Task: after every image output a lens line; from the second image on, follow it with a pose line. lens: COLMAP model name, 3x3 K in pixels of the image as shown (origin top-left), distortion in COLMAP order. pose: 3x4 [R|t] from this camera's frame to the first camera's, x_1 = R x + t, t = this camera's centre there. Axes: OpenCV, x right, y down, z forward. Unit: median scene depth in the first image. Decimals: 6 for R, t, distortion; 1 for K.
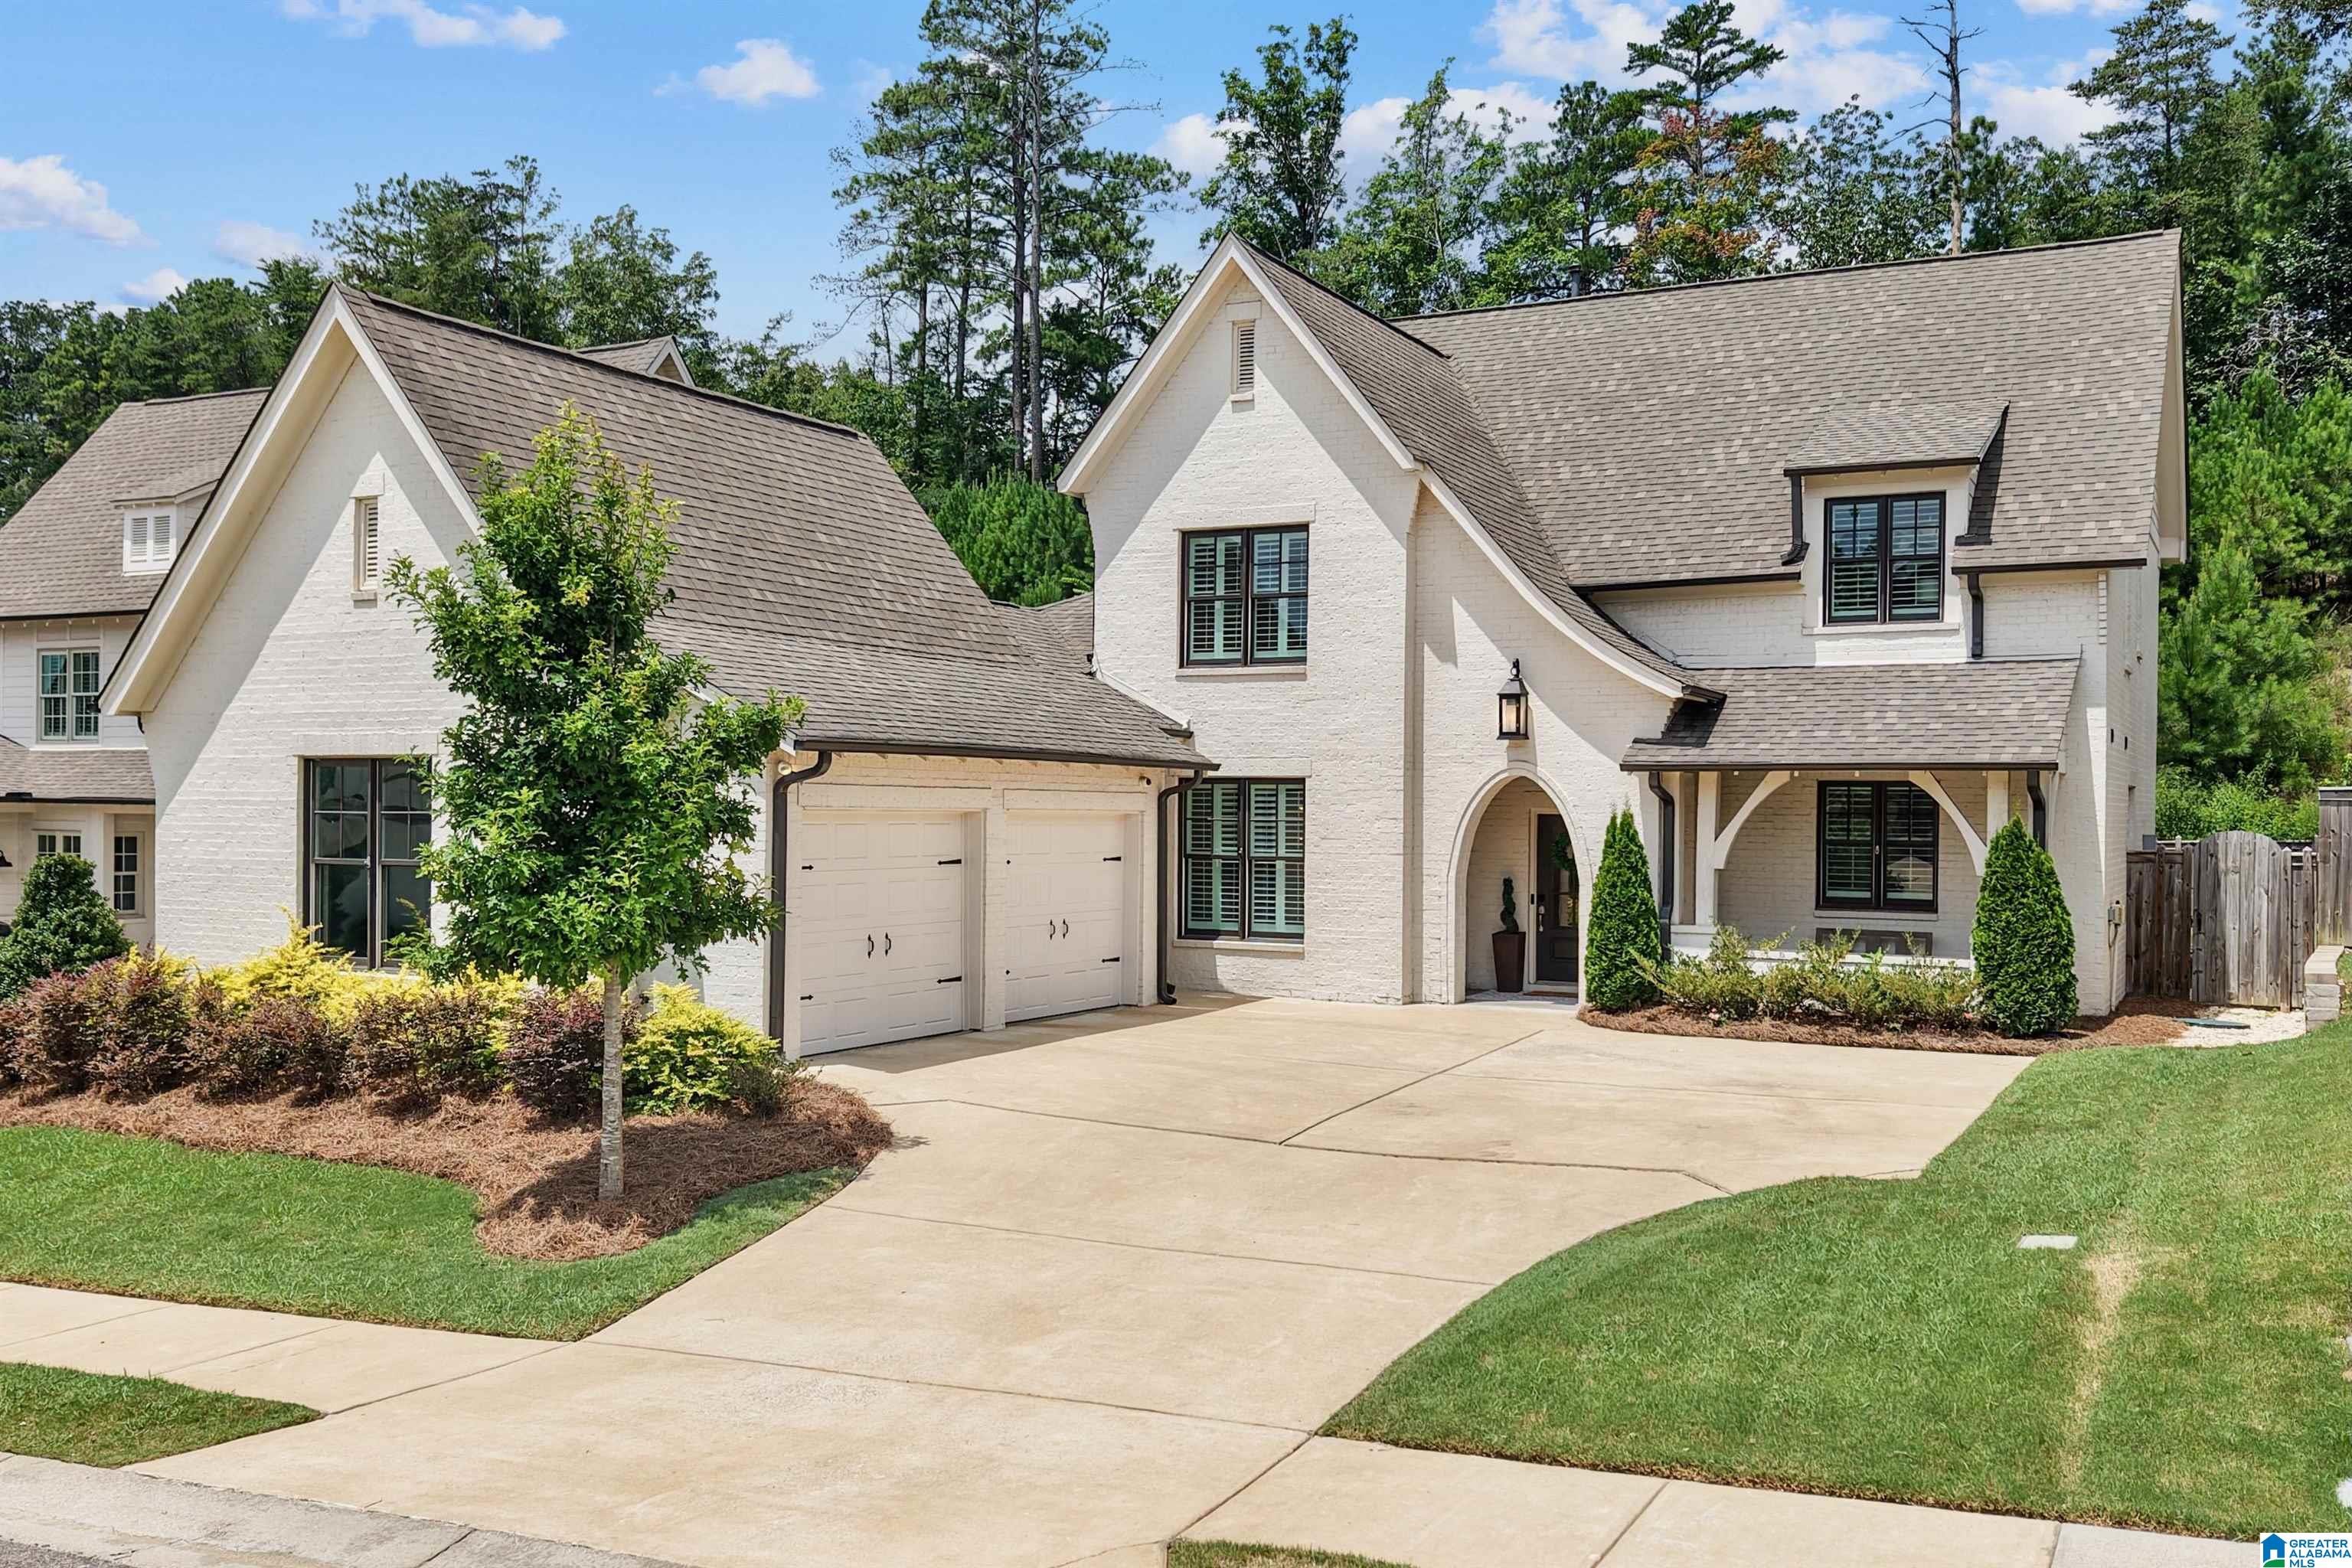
lens RADIAL K [[2152.7, 0, 1181.2], [0, 2152.7, 820.3], [0, 0, 1]] dist [0.094724, -0.220418]
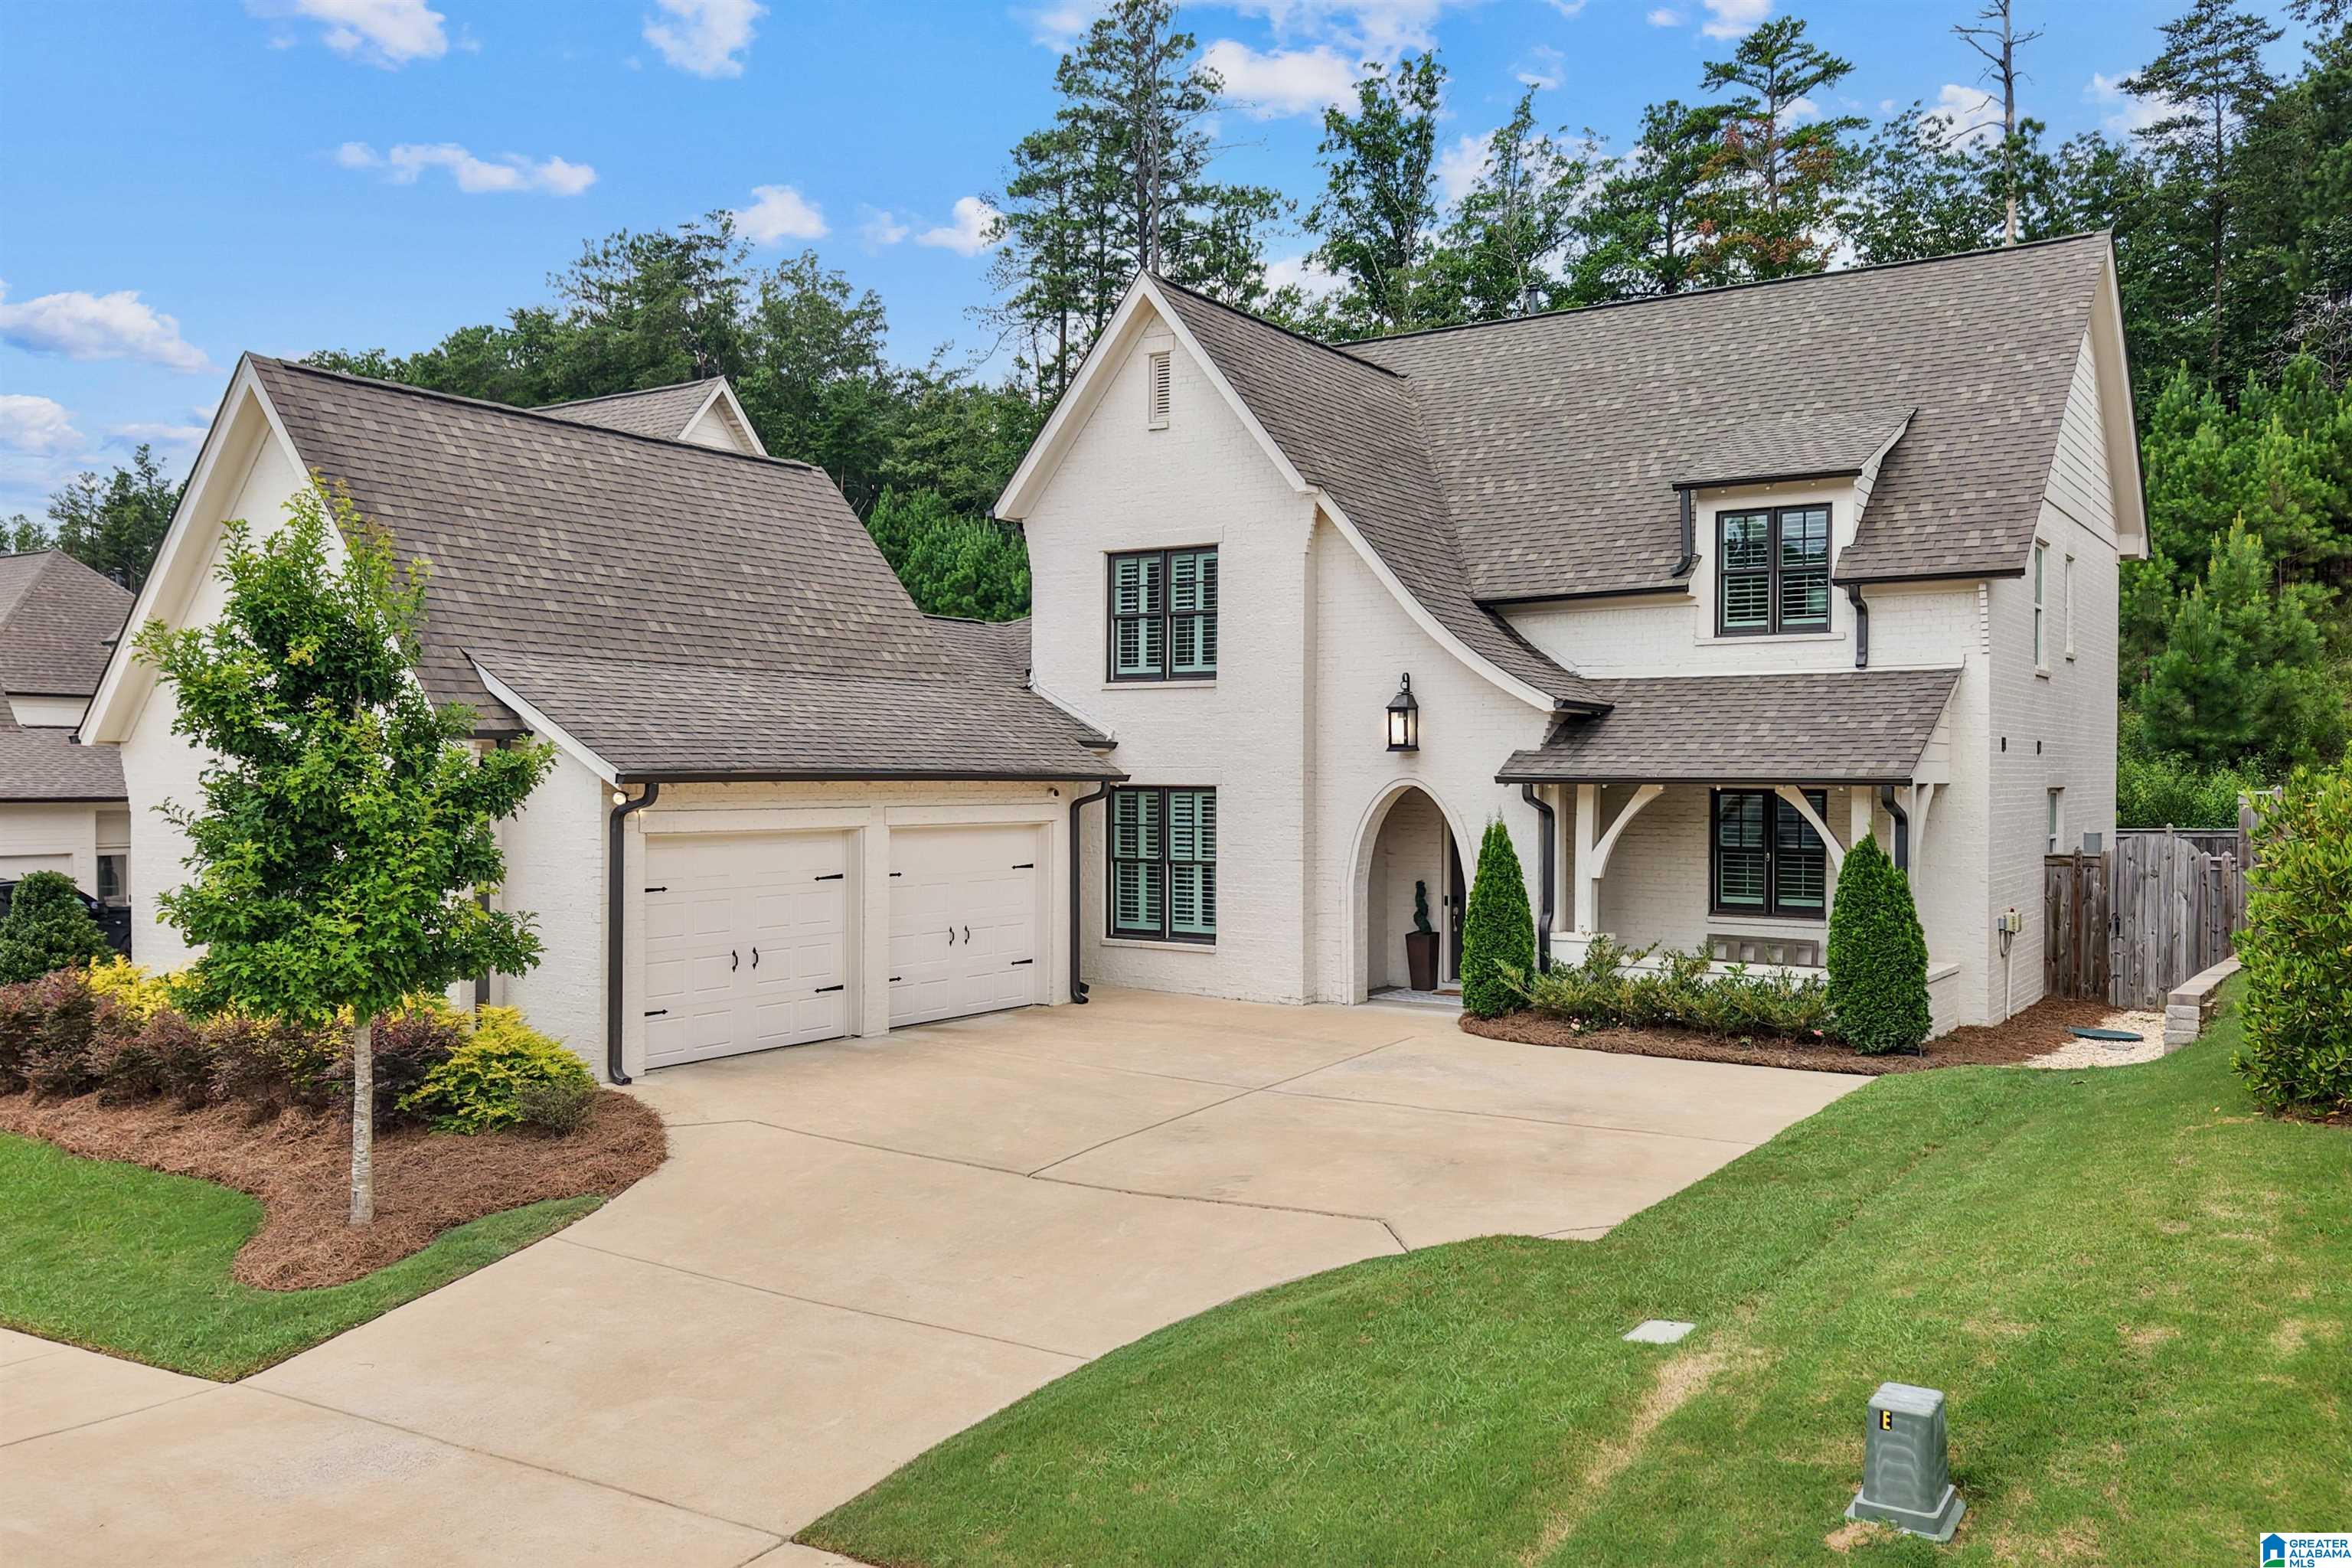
lens RADIAL K [[1912.6, 0, 1176.0], [0, 1912.6, 784.0], [0, 0, 1]] dist [0.074521, -0.140895]
pose [[0.993070, -0.004912, -0.117418, 0.144878], [0.005542, 0.999972, 0.005040, -0.025409], [0.117390, -0.005655, 0.993070, 0.070197]]
